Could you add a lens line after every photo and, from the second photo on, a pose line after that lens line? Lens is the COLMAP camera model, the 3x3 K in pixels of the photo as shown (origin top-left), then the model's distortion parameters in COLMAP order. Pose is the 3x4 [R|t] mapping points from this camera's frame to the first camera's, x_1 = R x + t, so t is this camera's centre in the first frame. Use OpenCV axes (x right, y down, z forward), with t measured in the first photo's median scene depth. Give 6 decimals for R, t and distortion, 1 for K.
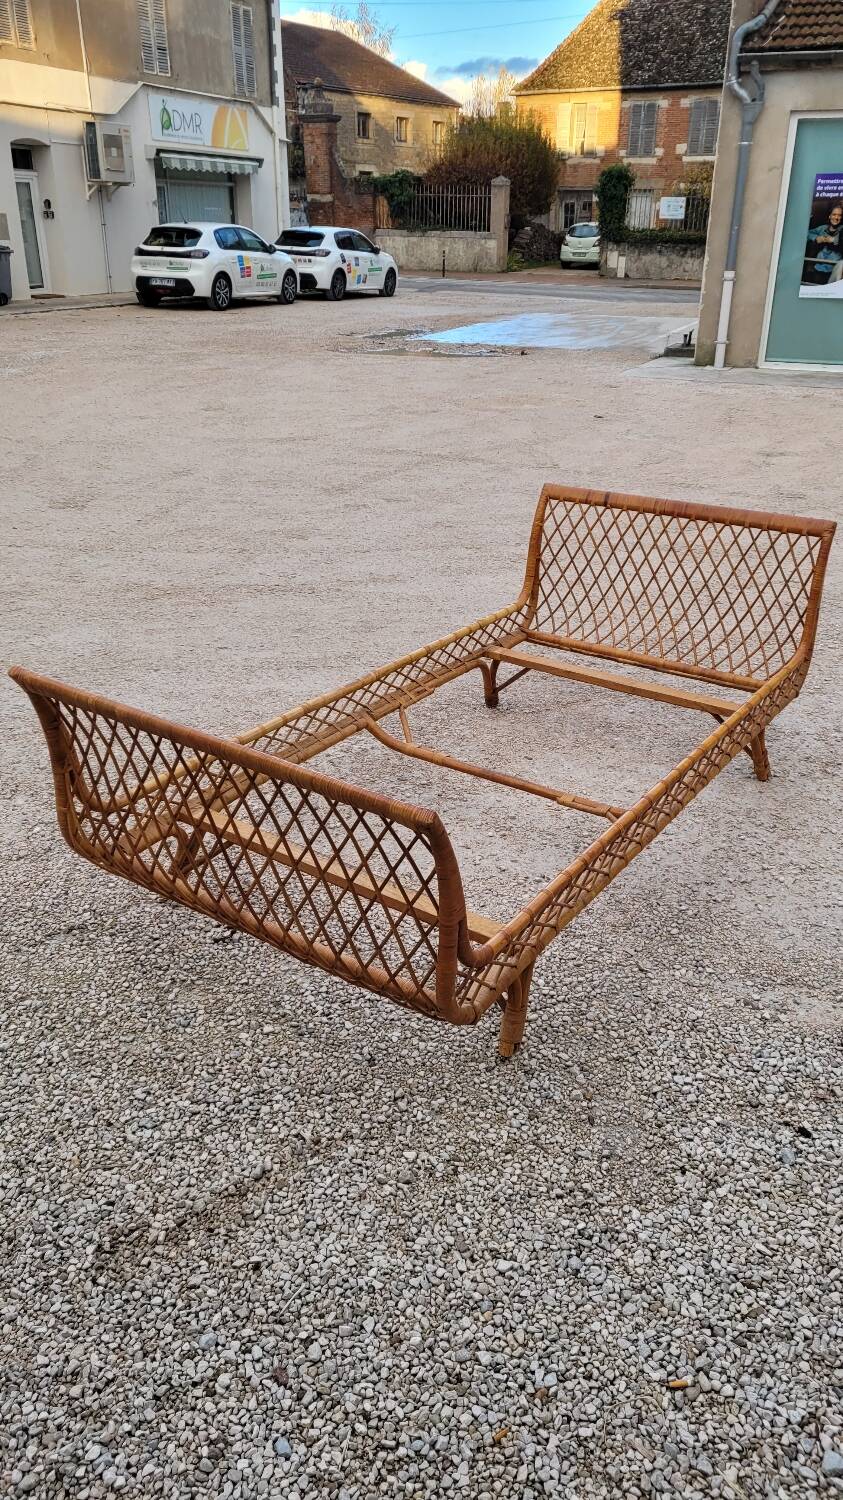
lens RADIAL K [[1085.0, 0, 455.0], [0, 1085.0, 770.3], [0, 0, 1]] dist [0.064730, -0.043325]
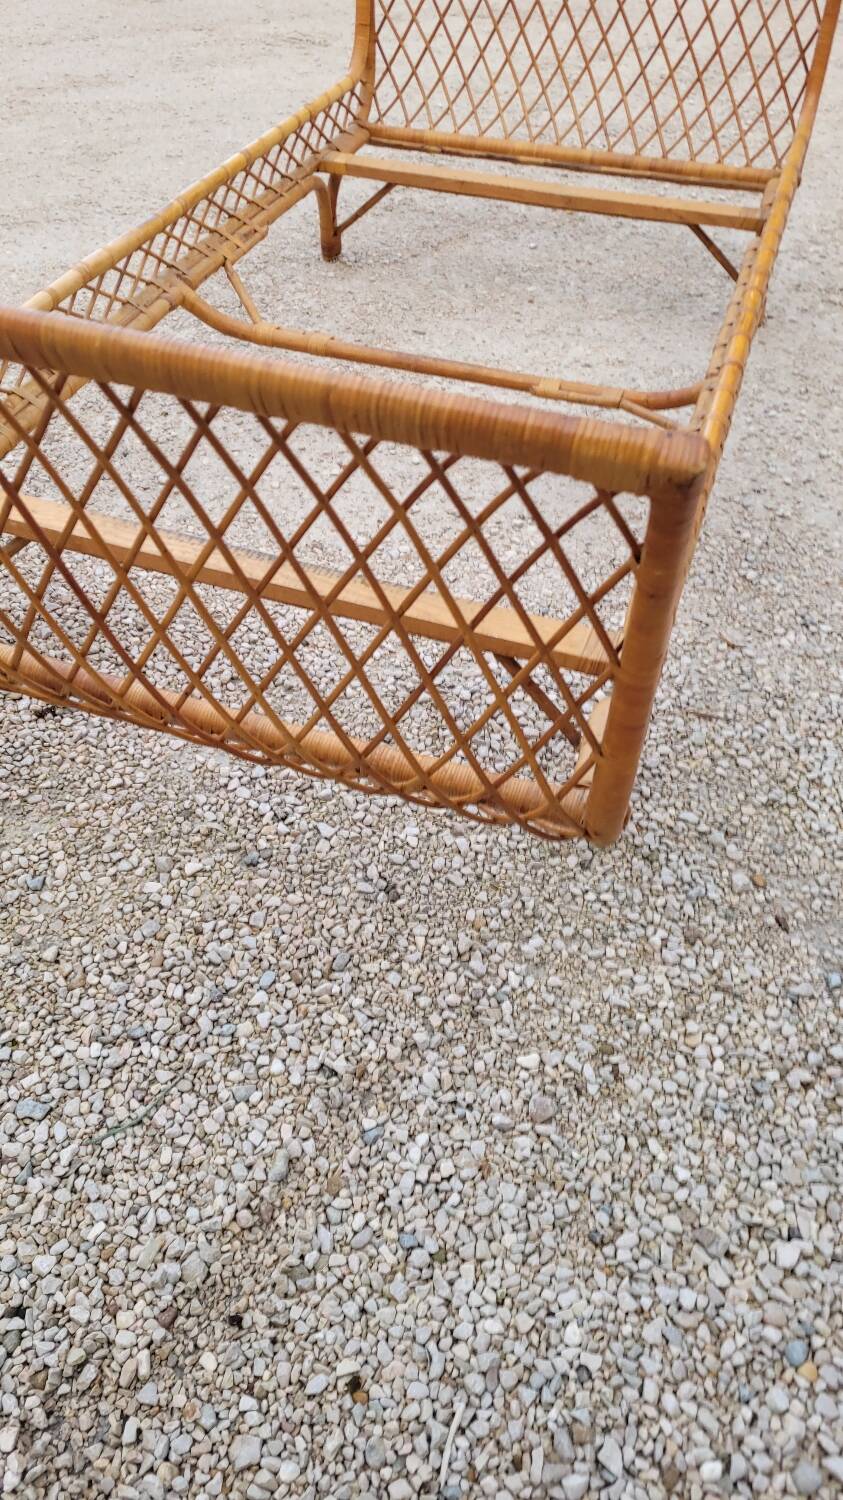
lens RADIAL K [[1097.6, 0, 416.0], [0, 1097.6, 733.1], [0, 0, 1]] dist [0.060793, -0.037745]
pose [[0.967985, -0.175925, 0.179039, -0.141871], [0.110947, 0.939697, 0.323513, 0.000198], [-0.225156, -0.293292, 0.929131, 0.440825]]
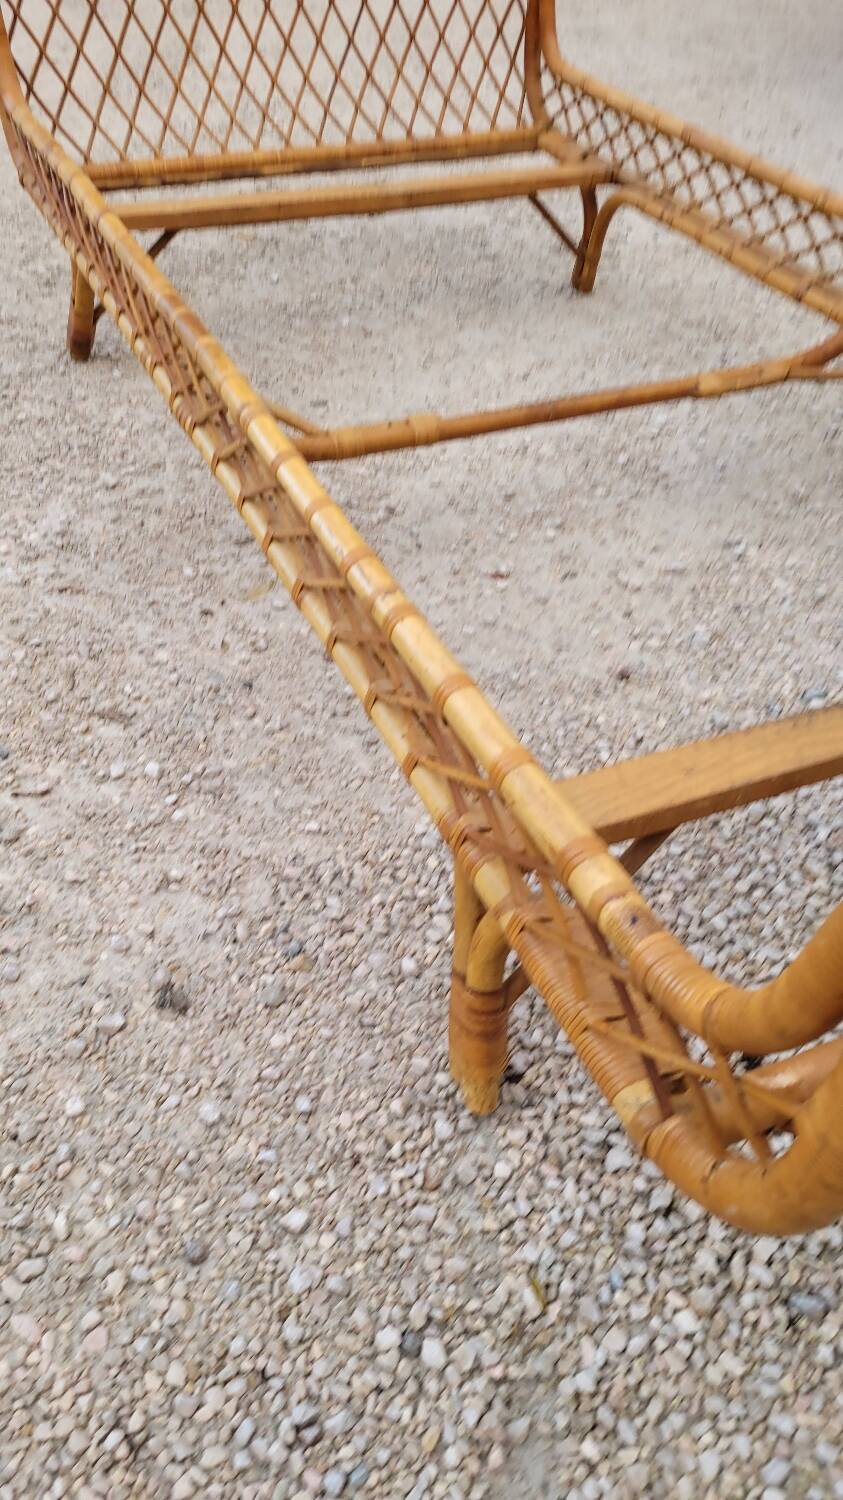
lens RADIAL K [[1100.3, 0, 413.8], [0, 1100.3, 738.4], [0, 0, 1]] dist [0.061235, -0.040282]
pose [[0.536402, -0.571477, 0.621037, -0.471805], [0.351994, 0.820290, 0.450805, -0.145550], [-0.767055, -0.023211, 0.641161, 0.910337]]
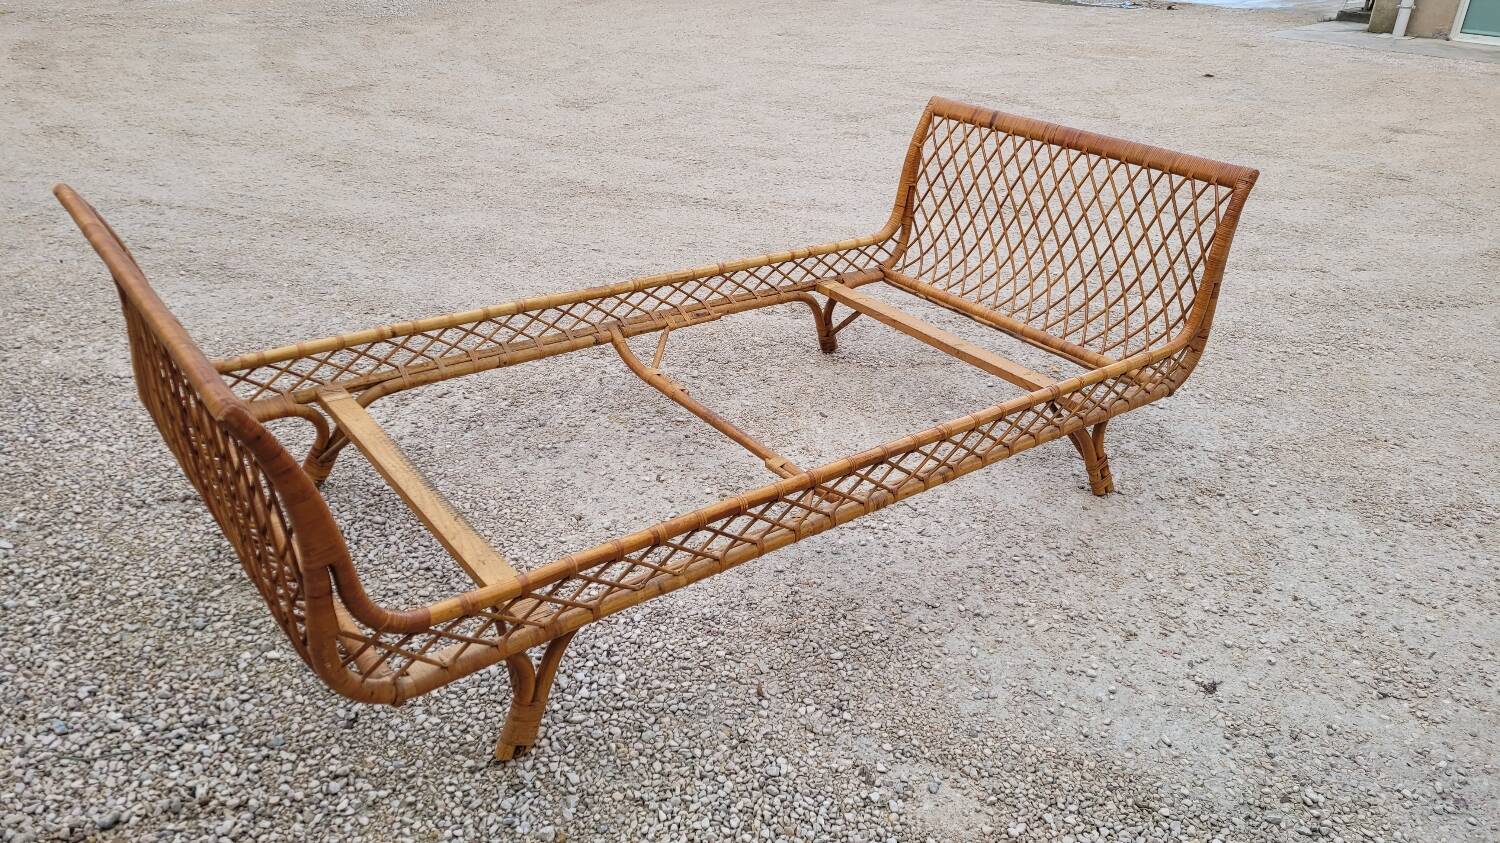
lens RADIAL K [[1085.0, 0, 756.7], [0, 1085.0, 422.8], [0, 0, 1]] dist [0.064730, -0.043325]
pose [[0.944131, 0.175153, -0.279172, 0.365910], [-0.176125, 0.984126, 0.021805, -0.021179], [0.278560, 0.028582, 0.959993, 0.272115]]
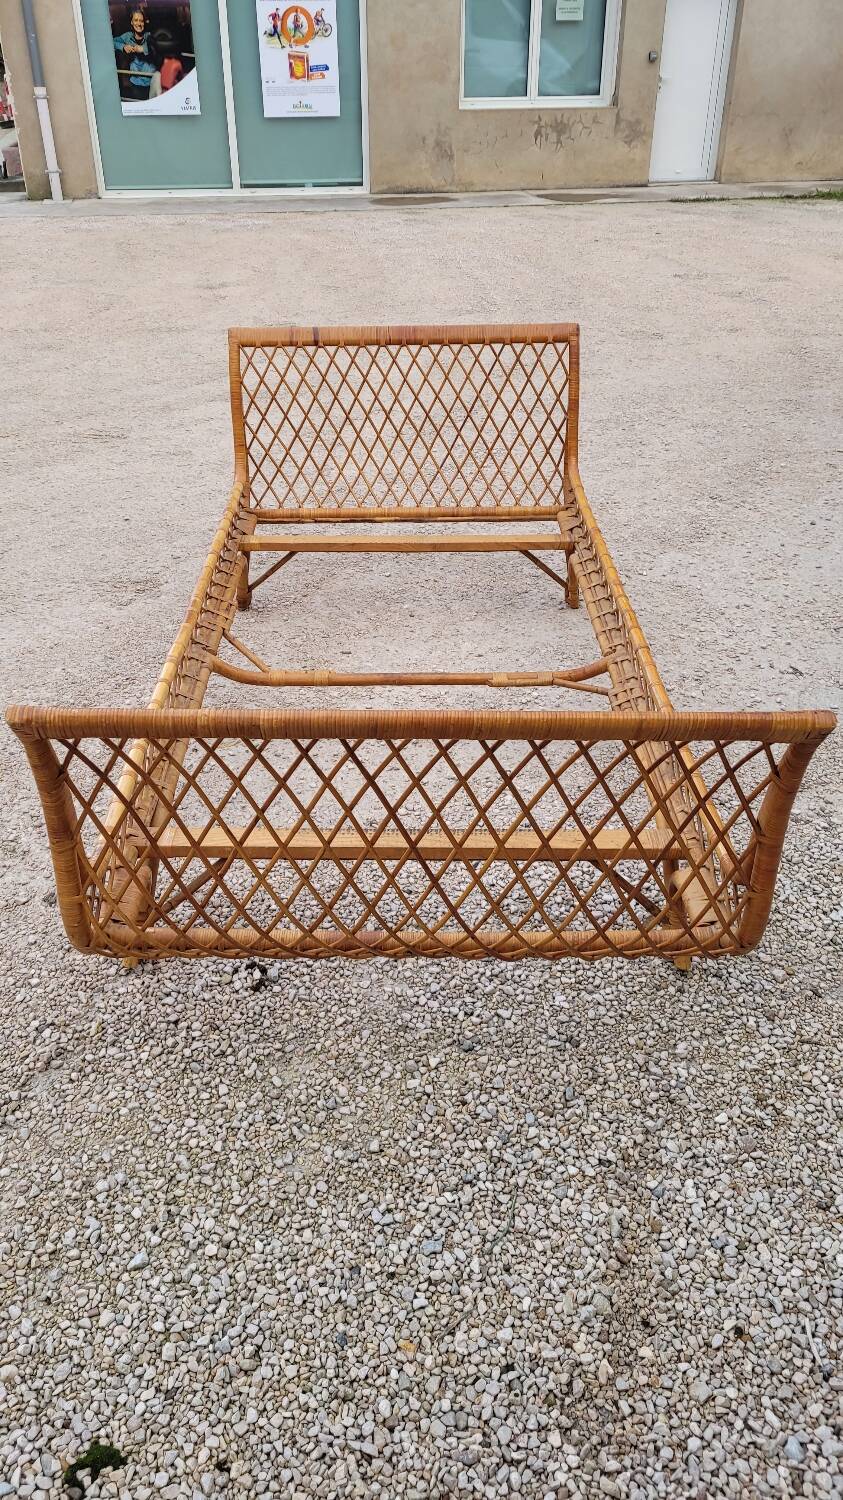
lens RADIAL K [[1100.3, 0, 413.8], [0, 1100.3, 738.4], [0, 0, 1]] dist [0.061235, -0.040282]
pose [[0.831022, -0.308230, 0.463029, -0.452371], [0.263394, 0.951243, 0.160499, -0.104951], [-0.489924, -0.011419, 0.871690, 0.310039]]
